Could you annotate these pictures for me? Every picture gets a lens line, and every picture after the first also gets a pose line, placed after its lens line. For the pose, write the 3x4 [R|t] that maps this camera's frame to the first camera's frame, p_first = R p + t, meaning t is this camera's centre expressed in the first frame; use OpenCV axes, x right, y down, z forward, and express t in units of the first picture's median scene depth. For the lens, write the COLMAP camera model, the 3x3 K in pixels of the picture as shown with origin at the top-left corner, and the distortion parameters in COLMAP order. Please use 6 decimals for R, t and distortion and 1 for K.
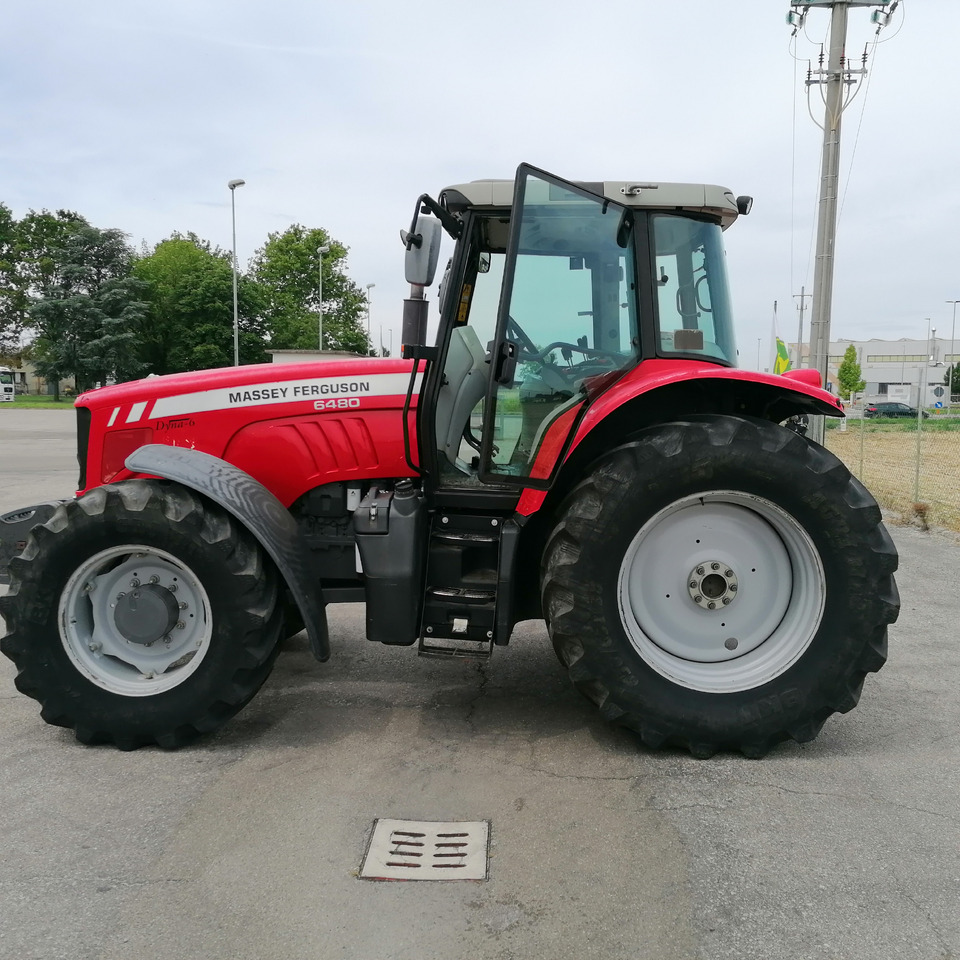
lens RADIAL K [[973.4, 0, 482.2], [0, 973.4, 513.9], [0, 0, 1]] dist [0.112094, -0.162158]
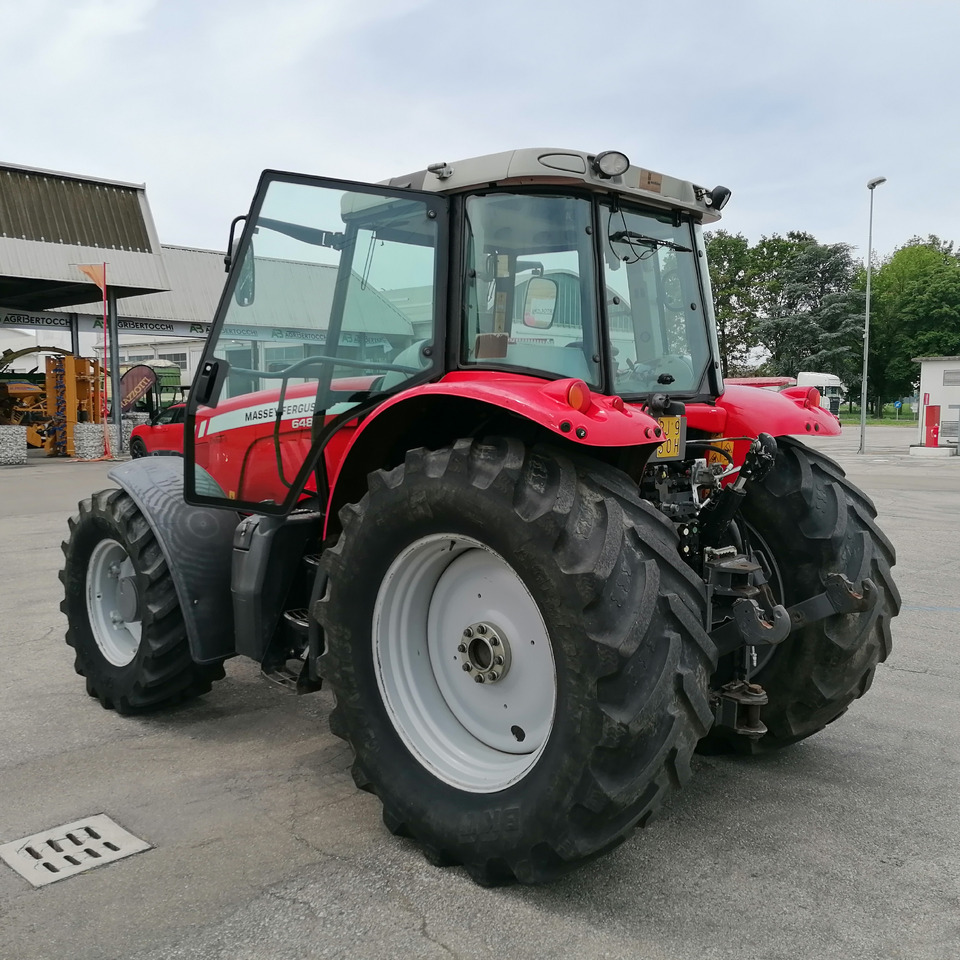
lens RADIAL K [[973.4, 0, 482.2], [0, 973.4, 513.9], [0, 0, 1]] dist [0.112094, -0.162158]
pose [[0.721475, 0.068457, -0.689048, 0.242671], [-0.077815, 0.996813, 0.017555, -0.016851], [0.688054, 0.040953, 0.724503, 0.131739]]
